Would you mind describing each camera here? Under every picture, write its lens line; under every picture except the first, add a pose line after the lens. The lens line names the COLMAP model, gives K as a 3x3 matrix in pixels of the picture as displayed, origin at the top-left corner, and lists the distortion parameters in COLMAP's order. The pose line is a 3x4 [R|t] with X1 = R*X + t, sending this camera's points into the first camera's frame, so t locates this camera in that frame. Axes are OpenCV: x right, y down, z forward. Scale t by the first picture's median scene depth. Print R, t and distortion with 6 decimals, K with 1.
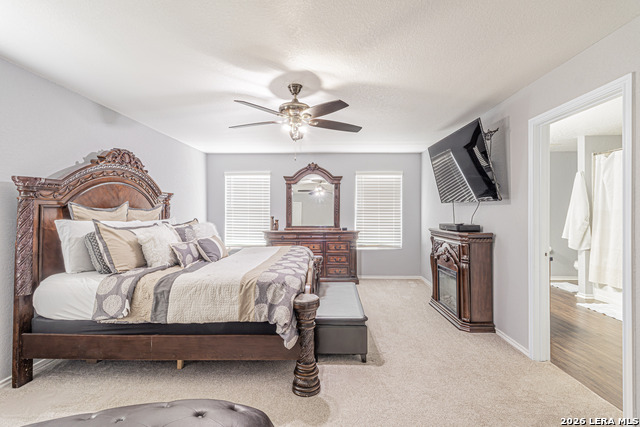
lens RADIAL K [[299.5, 0, 321.9], [0, 299.5, 211.7], [0, 0, 1]] dist [0.009917, -0.000725]
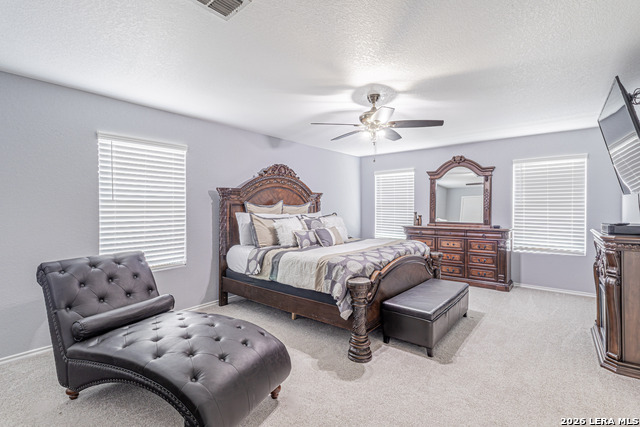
lens RADIAL K [[299.5, 0, 318.5], [0, 299.5, 211.3], [0, 0, 1]] dist [0.009917, -0.000725]
pose [[0.784689, 0.006083, -0.619860, 0.451290], [0.001912, 0.999923, 0.012232, 0.000527], [0.619887, -0.010784, 0.784617, -0.017973]]
